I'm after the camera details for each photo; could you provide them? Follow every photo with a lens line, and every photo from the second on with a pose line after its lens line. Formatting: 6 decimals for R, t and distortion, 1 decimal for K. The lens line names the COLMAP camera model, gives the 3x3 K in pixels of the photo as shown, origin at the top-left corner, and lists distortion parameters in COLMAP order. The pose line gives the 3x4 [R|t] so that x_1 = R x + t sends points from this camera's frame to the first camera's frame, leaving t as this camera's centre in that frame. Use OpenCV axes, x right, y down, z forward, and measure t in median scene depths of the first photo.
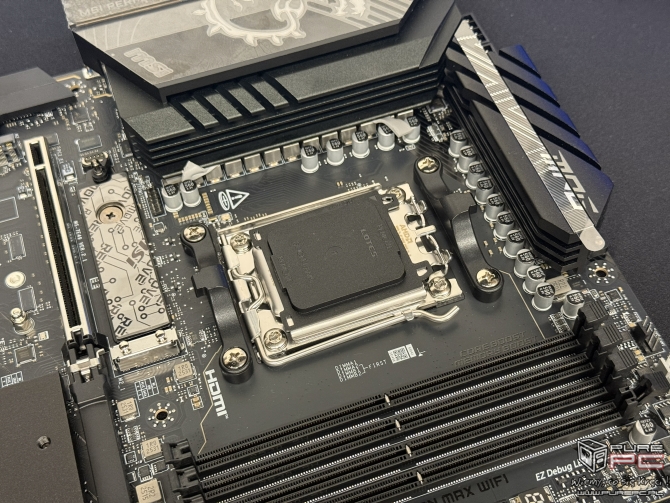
lens RADIAL K [[971.0, 0, 335.0], [0, 971.0, 251.5], [0, 0, 1]] dist [0.195527, -0.505178]
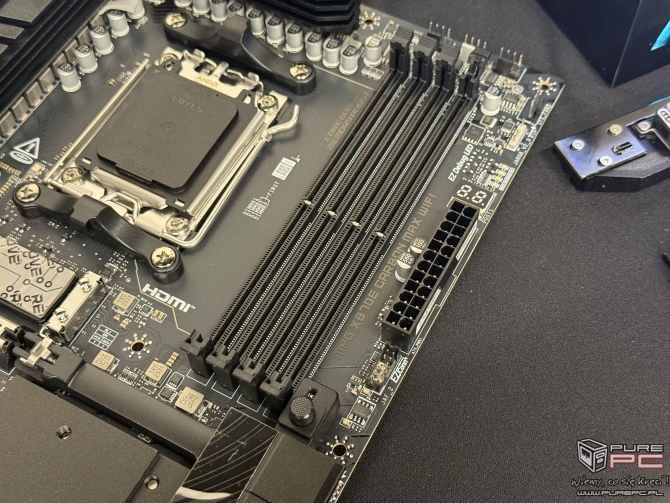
lens RADIAL K [[971.0, 0, 335.0], [0, 971.0, 251.5], [0, 0, 1]] dist [0.195527, -0.505178]
pose [[0.737002, -0.562435, 0.374828, -0.317607], [0.547874, 0.821887, 0.156000, 0.042138], [-0.395806, 0.090386, 0.913875, 0.024462]]
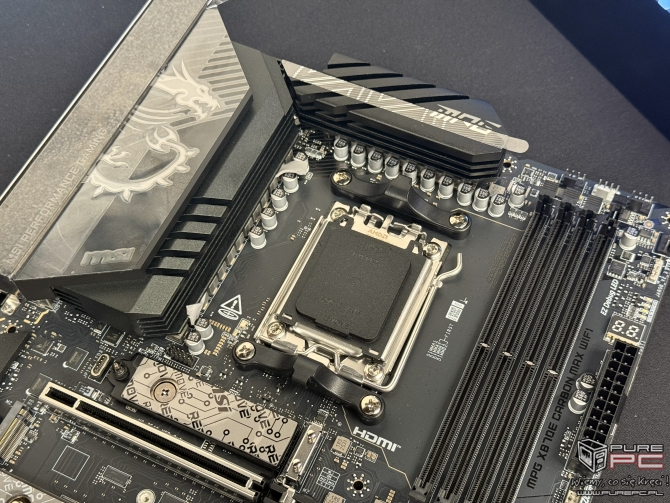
lens RADIAL K [[971.0, 0, 335.0], [0, 971.0, 251.5], [0, 0, 1]] dist [0.195527, -0.505178]
pose [[0.697086, -0.615043, 0.368502, -0.415110], [0.594735, 0.783068, 0.181922, -0.250020], [-0.400452, 0.092346, 0.911653, -0.051792]]
